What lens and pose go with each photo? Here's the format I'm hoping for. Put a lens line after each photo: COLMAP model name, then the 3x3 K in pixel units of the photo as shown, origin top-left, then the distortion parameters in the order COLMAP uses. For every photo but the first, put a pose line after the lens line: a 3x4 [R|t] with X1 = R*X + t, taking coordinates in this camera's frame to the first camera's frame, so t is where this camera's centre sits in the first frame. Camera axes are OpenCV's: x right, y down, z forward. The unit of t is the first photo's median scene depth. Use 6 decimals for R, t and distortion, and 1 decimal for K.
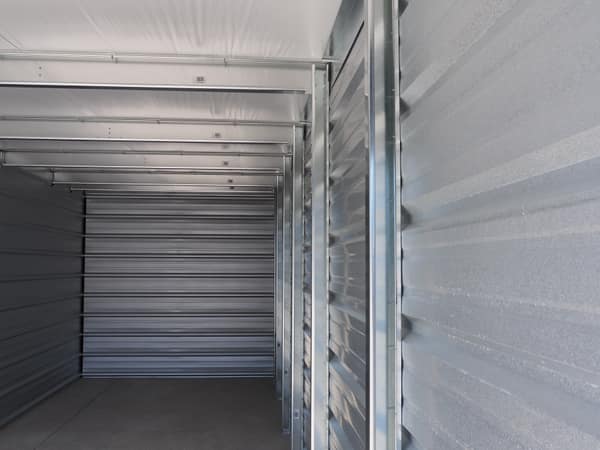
lens RADIAL K [[594.0, 0, 300.0], [0, 594.0, 225.0], [0, 0, 1]] dist [0.009627, -0.000975]
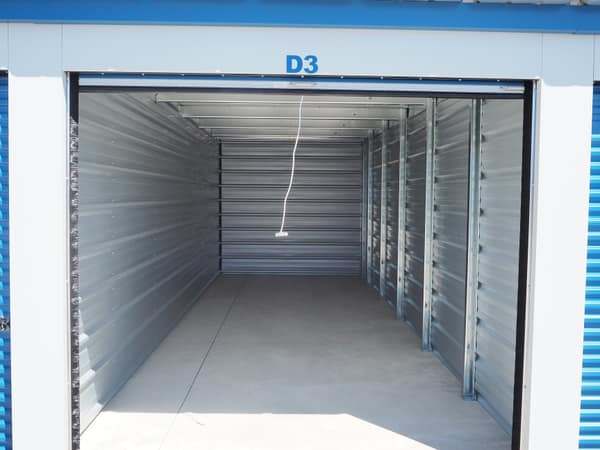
lens RADIAL K [[594.0, 0, 300.0], [0, 594.0, 225.0], [0, 0, 1]] dist [0.009627, -0.000975]
pose [[0.998028, 0.004741, -0.062597, -0.095399], [0.002753, 0.992880, 0.119086, -0.021685], [0.062716, -0.119023, 0.990909, -0.355654]]
